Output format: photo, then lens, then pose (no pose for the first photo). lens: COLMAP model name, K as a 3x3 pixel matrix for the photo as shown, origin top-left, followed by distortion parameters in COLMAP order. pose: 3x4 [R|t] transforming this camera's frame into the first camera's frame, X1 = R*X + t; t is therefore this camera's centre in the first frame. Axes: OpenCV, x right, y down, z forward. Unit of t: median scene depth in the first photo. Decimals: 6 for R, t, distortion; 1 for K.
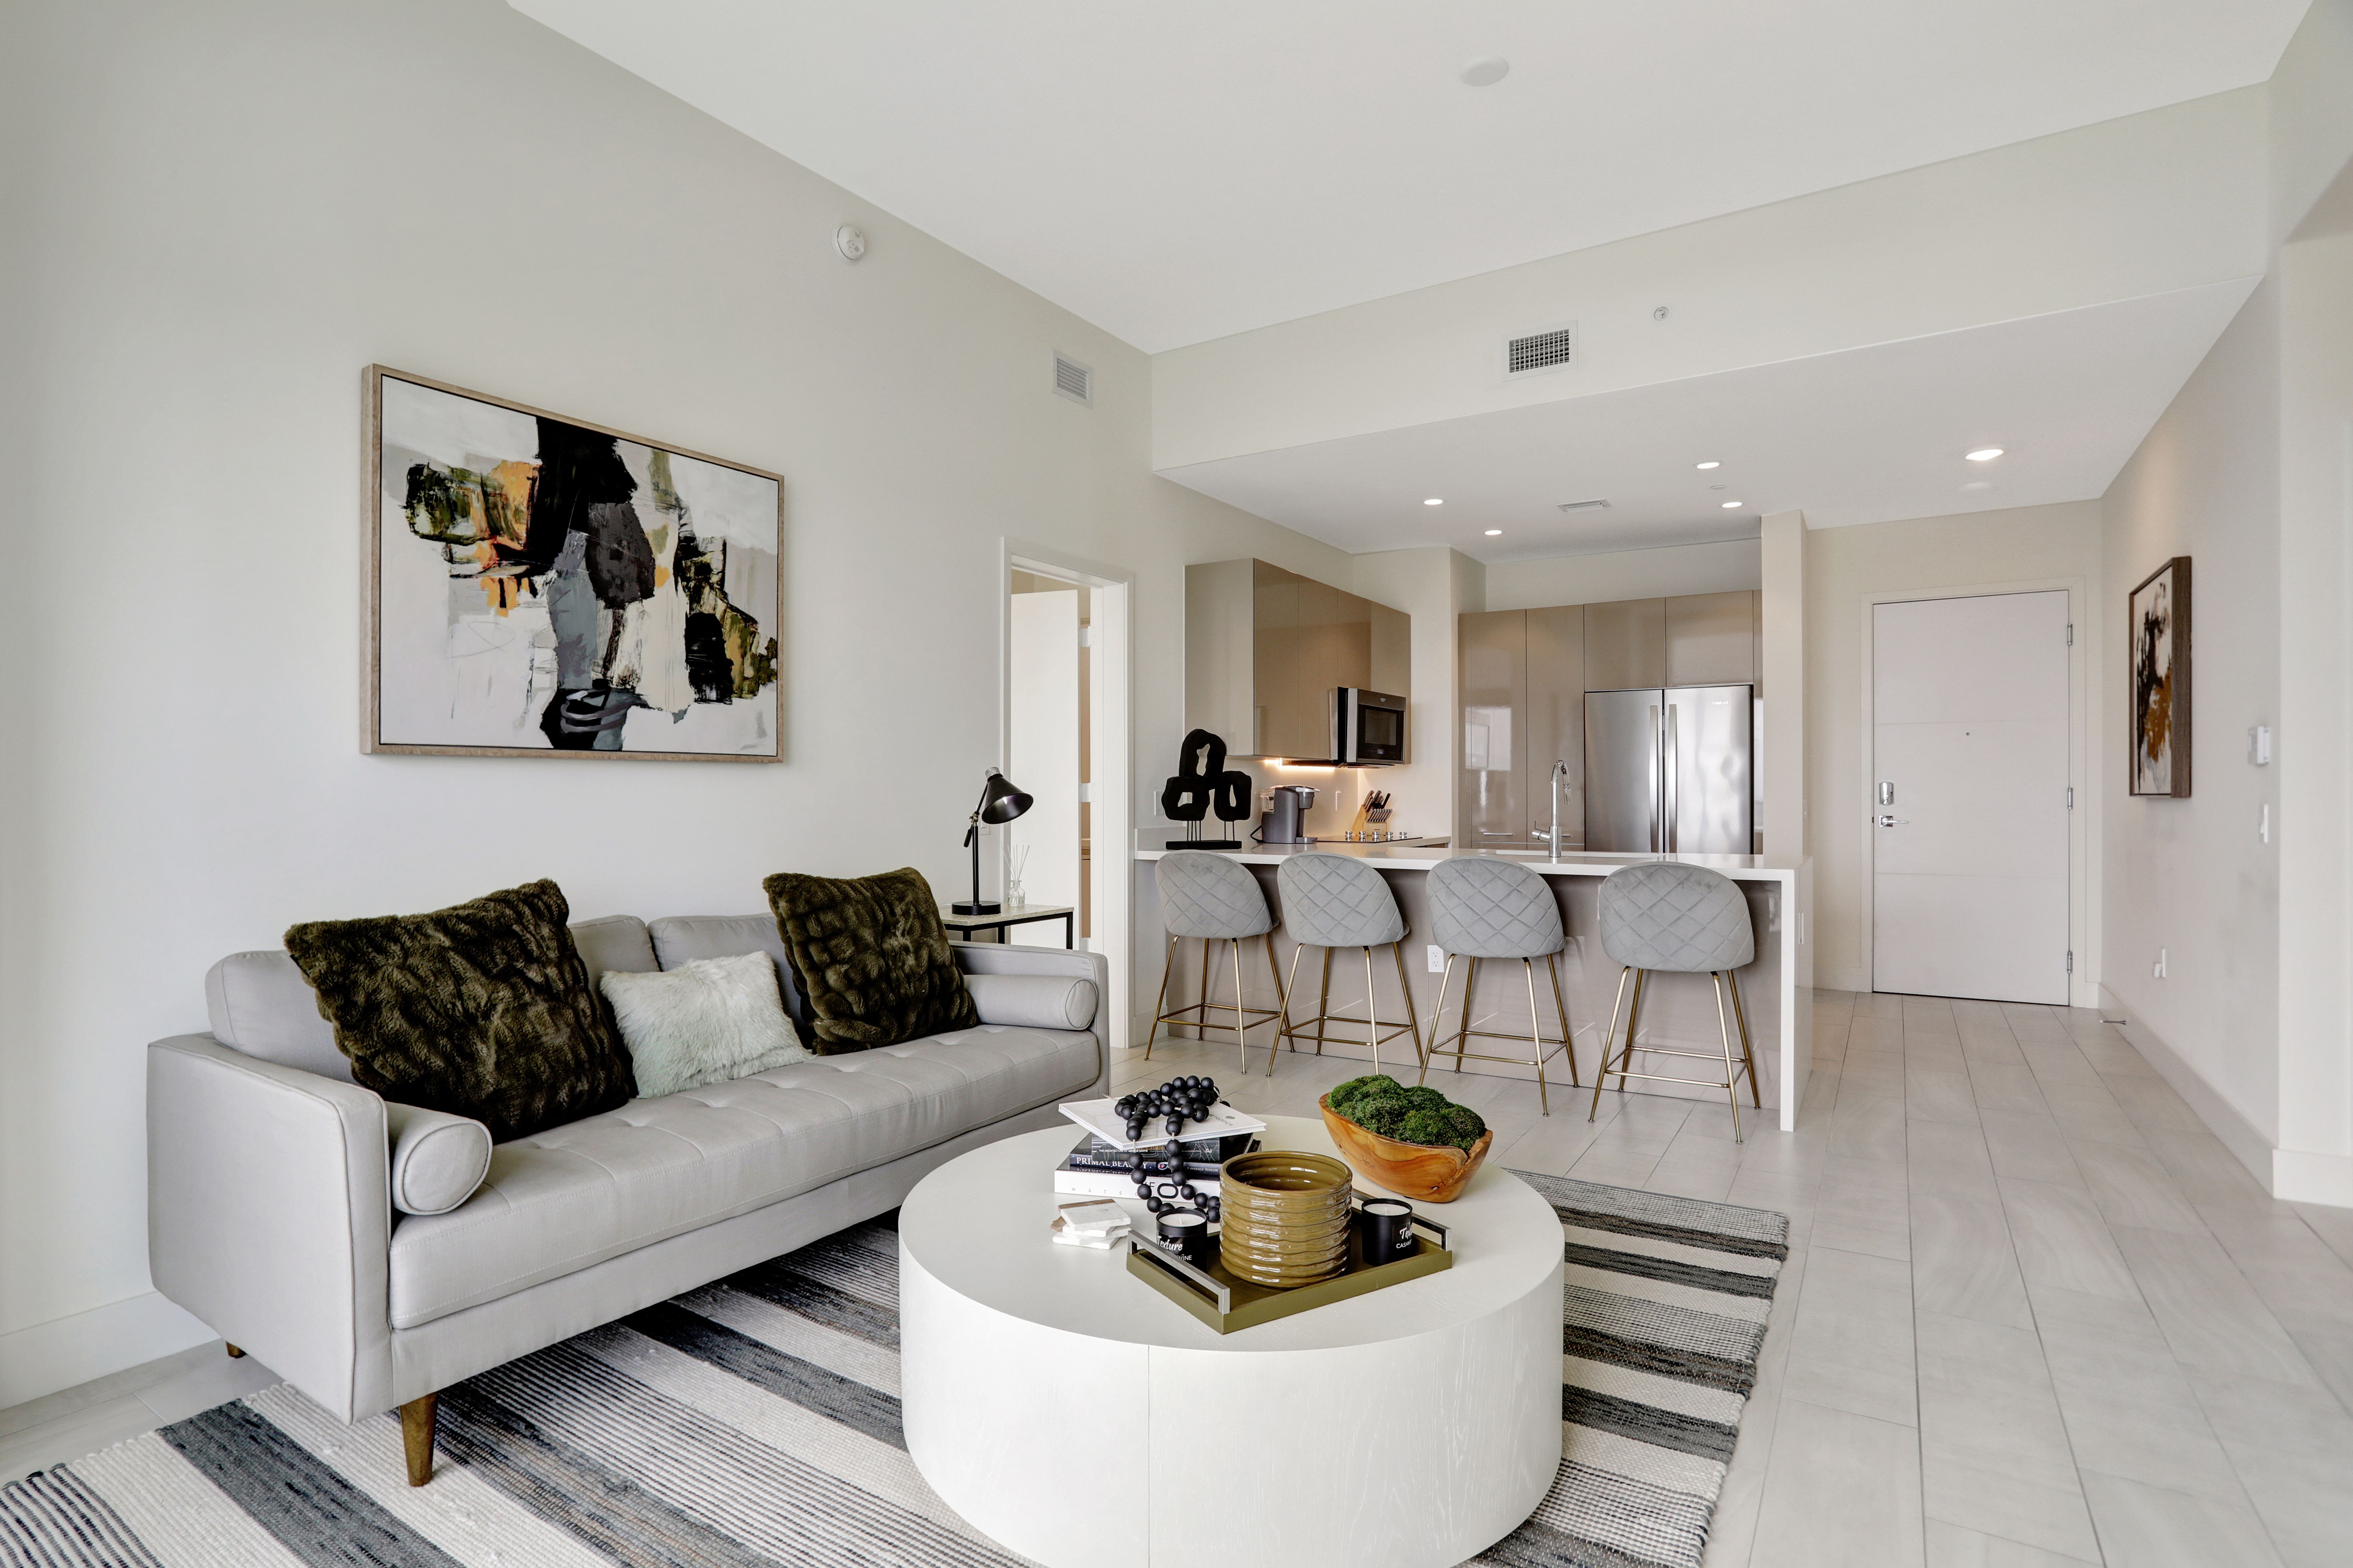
lens RADIAL K [[1157.1, 0, 1171.1], [0, 1157.1, 790.0], [0, 0, 1]] dist [-0.053649, 0.038695]
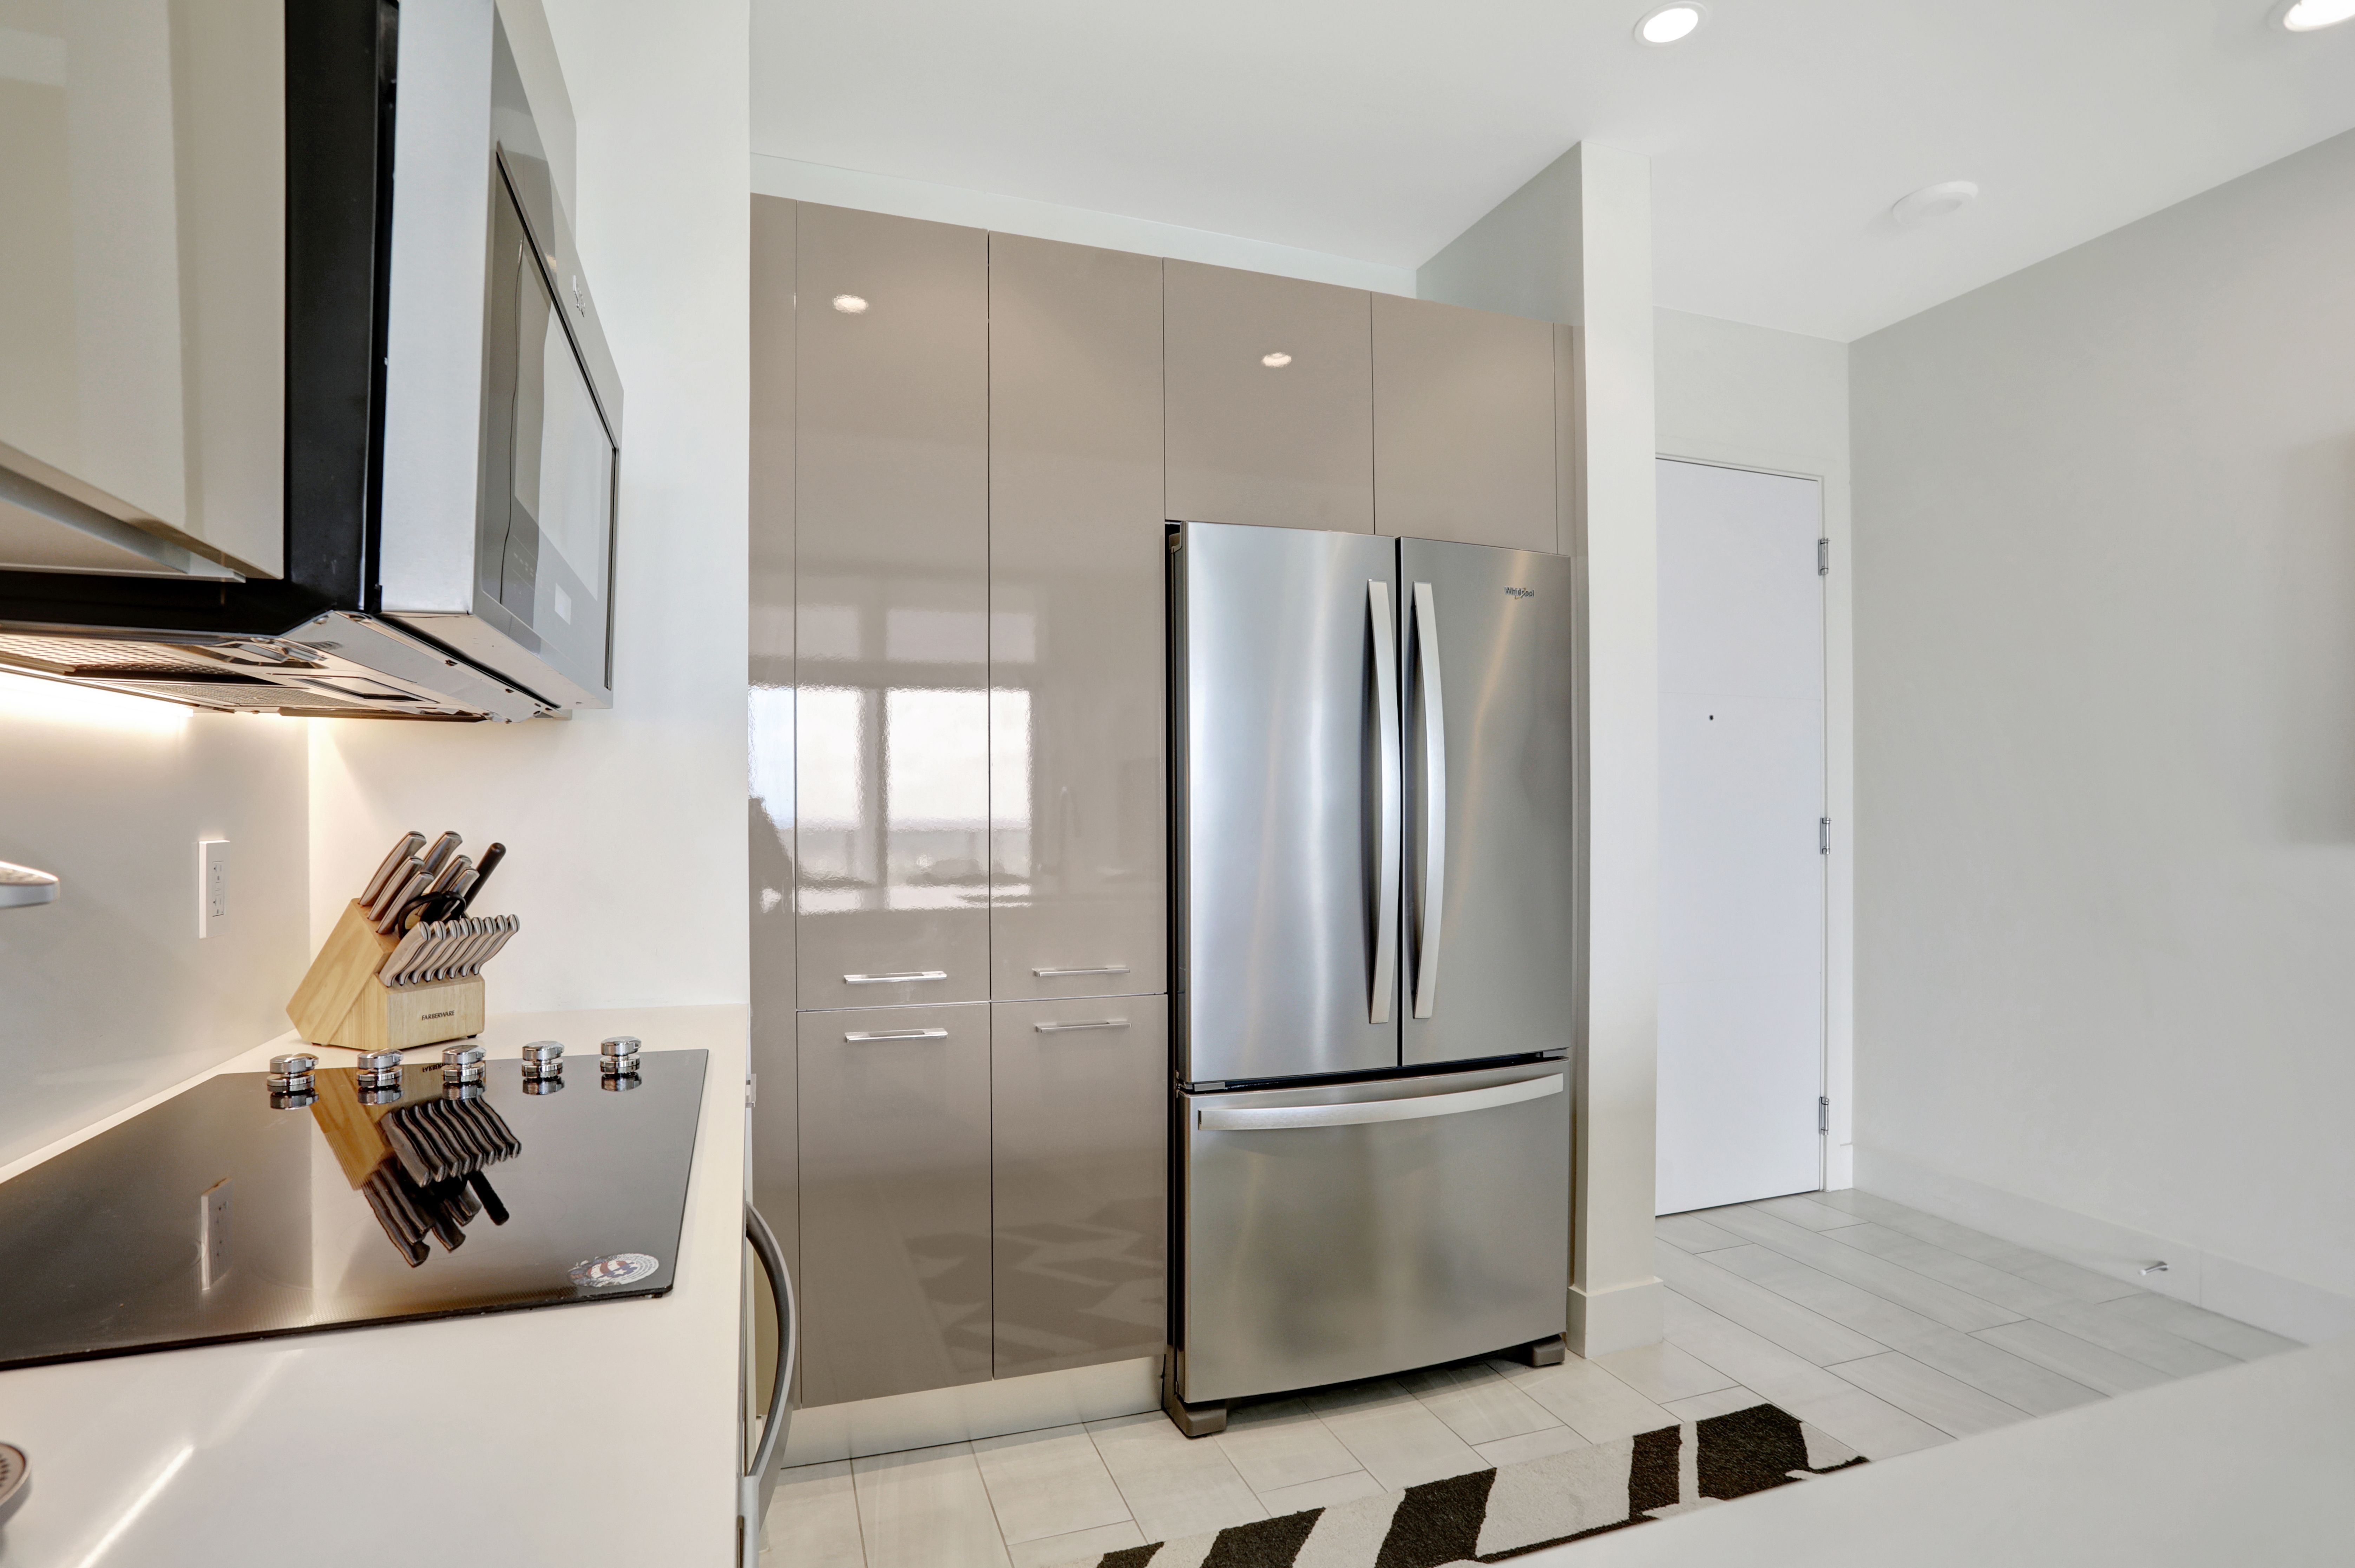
lens RADIAL K [[1158.1, 0, 1172.1], [0, 1158.1, 790.0], [0, 0, 1]] dist [-0.053649, 0.038695]
pose [[0.615110, 0.020711, 0.788170, 0.215928], [-0.001316, 0.999681, -0.025241, -0.002379], [-0.788441, 0.014489, 0.614940, 1.620289]]
